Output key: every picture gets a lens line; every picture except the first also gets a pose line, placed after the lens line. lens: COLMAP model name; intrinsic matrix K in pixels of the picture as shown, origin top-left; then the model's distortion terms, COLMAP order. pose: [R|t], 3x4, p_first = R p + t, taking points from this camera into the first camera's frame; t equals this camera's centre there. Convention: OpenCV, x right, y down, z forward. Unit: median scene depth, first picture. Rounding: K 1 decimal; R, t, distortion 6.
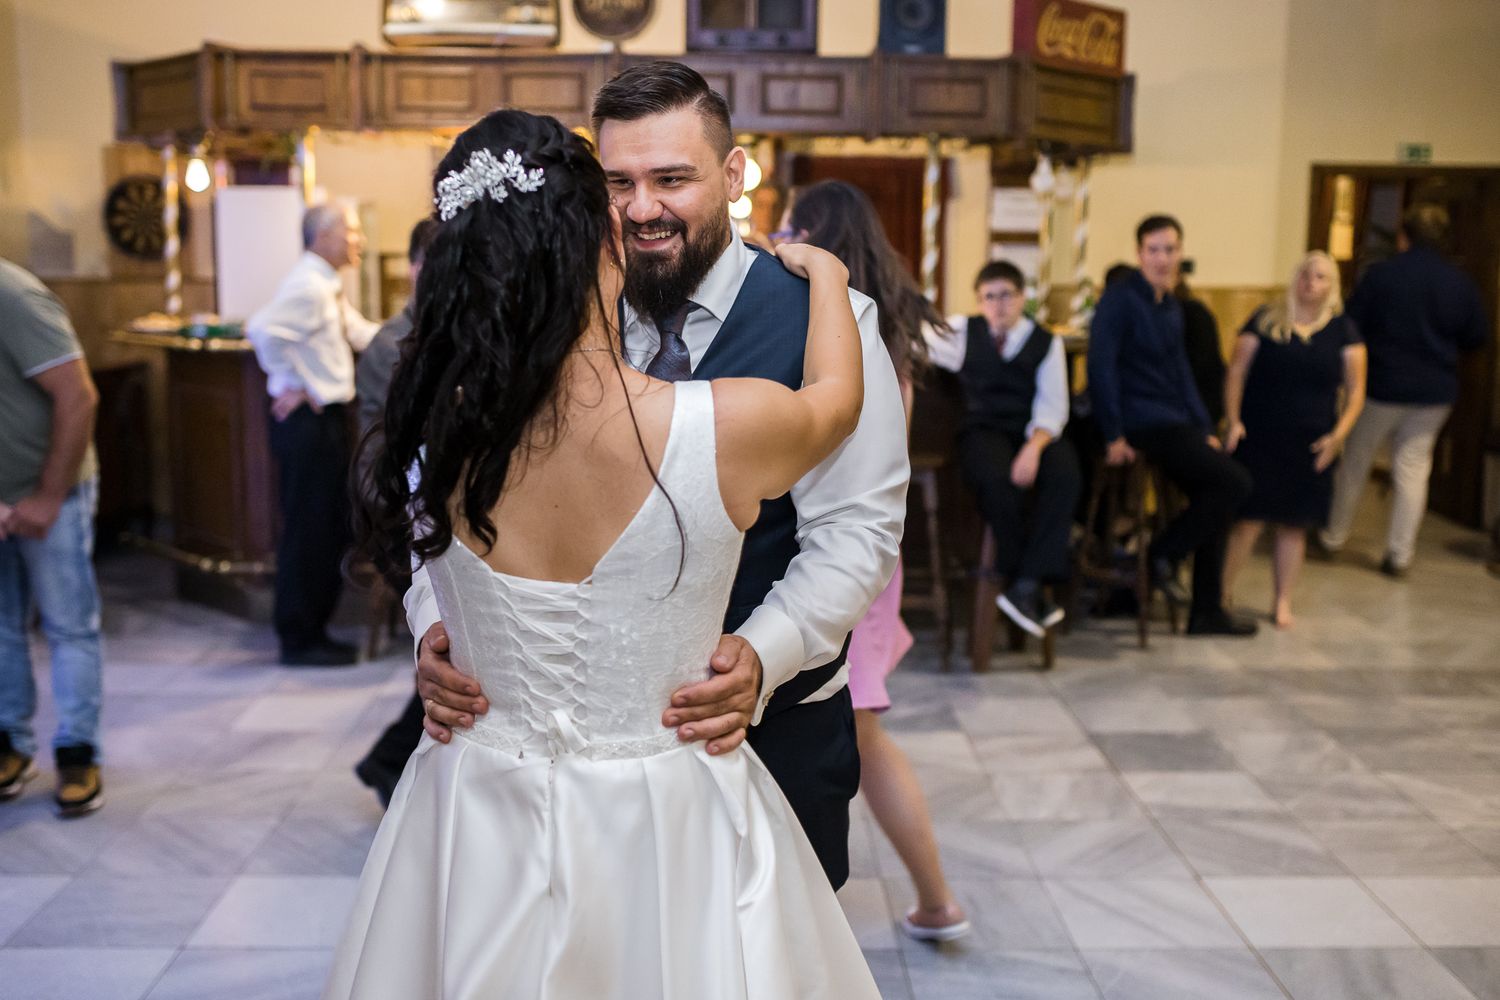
lens RADIAL K [[1422.7, 0, 750.8], [0, 1422.7, 496.9], [0, 0, 1]] dist [-0.059305, 0.000000]
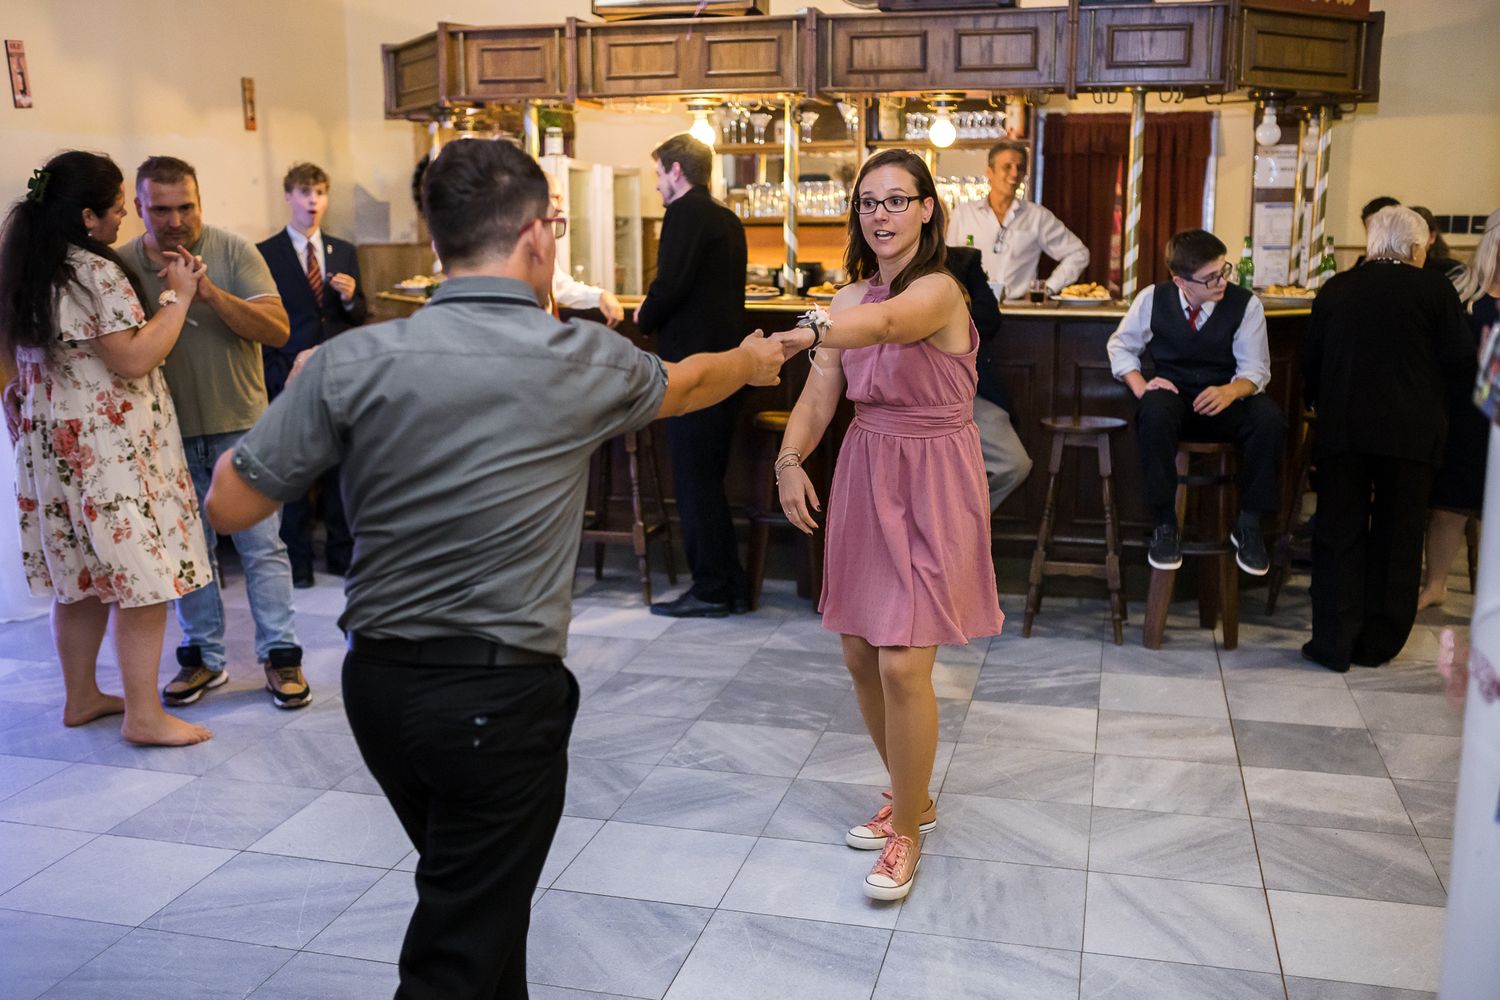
lens RADIAL K [[1350.0, 0, 751.6], [0, 1350.0, 501.8], [0, 0, 1]] dist [-0.035131, 0.015559]
pose [[0.966848, 0.040252, -0.252159, 0.123901], [-0.031659, 0.998774, 0.038044, -0.001741], [0.253381, -0.028800, 0.966938, 0.049987]]
